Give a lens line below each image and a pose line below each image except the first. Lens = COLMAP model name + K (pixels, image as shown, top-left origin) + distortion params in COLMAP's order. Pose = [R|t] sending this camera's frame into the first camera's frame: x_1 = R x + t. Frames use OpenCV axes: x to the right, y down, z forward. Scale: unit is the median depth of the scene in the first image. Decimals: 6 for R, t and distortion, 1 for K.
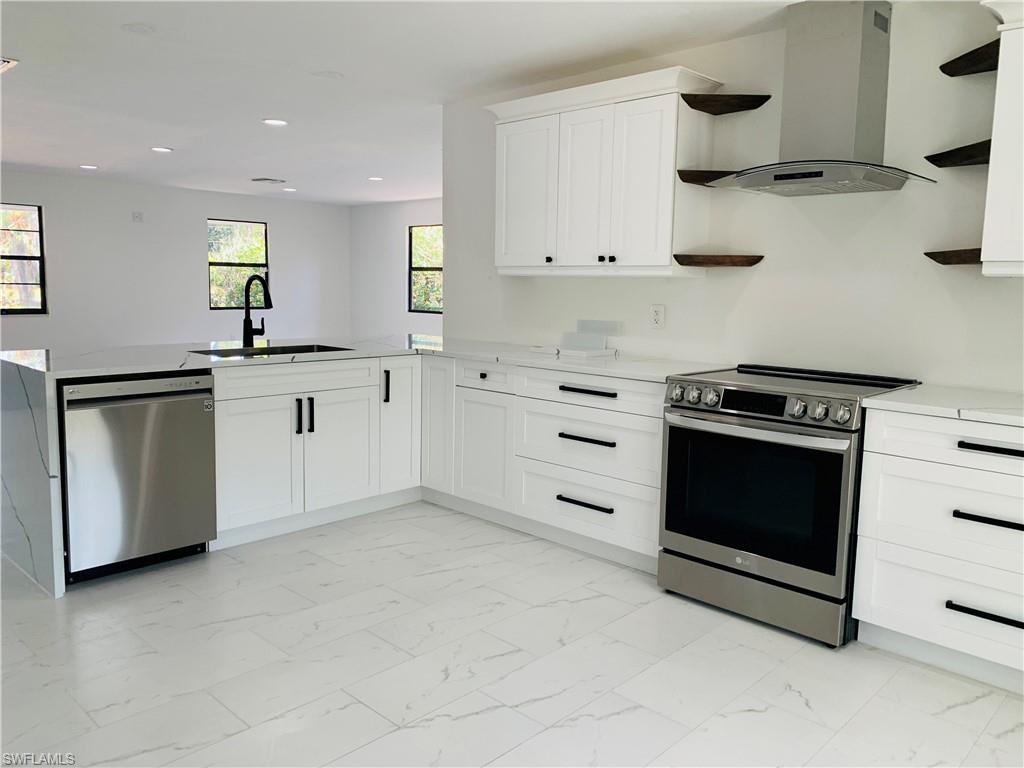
lens RADIAL K [[774.9, 0, 518.7], [0, 774.9, 376.6], [0, 0, 1]] dist [0.044274, -0.055939]
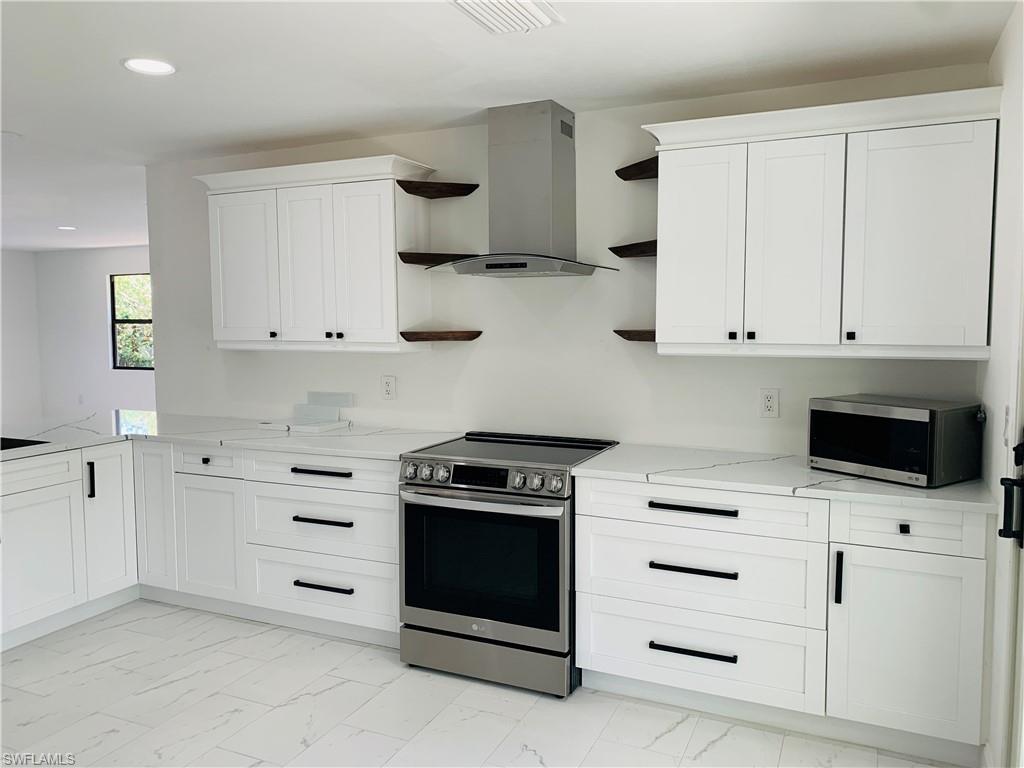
lens RADIAL K [[774.9, 0, 517.5], [0, 774.9, 376.6], [0, 0, 1]] dist [0.044274, -0.055939]
pose [[0.942998, -0.048688, 0.329216, 0.004213], [0.062194, 0.997594, -0.030614, -0.055374], [-0.326934, 0.049344, 0.943758, -0.026878]]
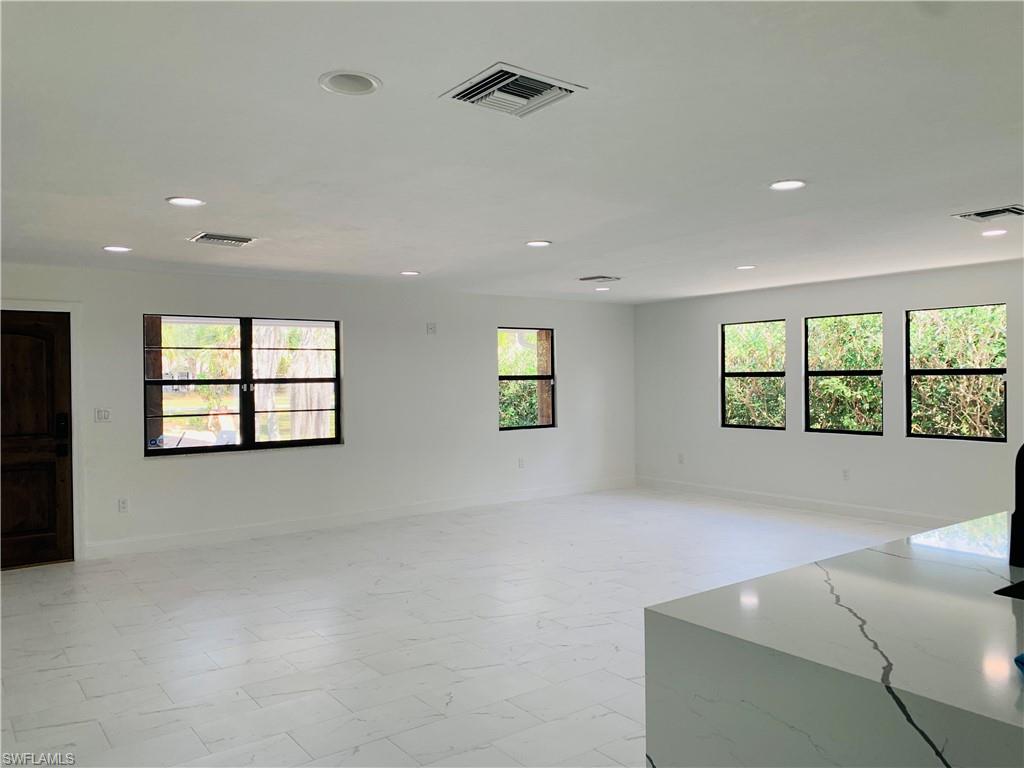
lens RADIAL K [[774.9, 0, 511.2], [0, 774.9, 388.1], [0, 0, 1]] dist [0.044274, -0.055939]
pose [[0.984427, -0.029053, -0.173379, -0.683726], [0.010489, 0.994199, -0.107044, -0.120377], [0.175483, 0.103558, 0.979021, 0.471468]]
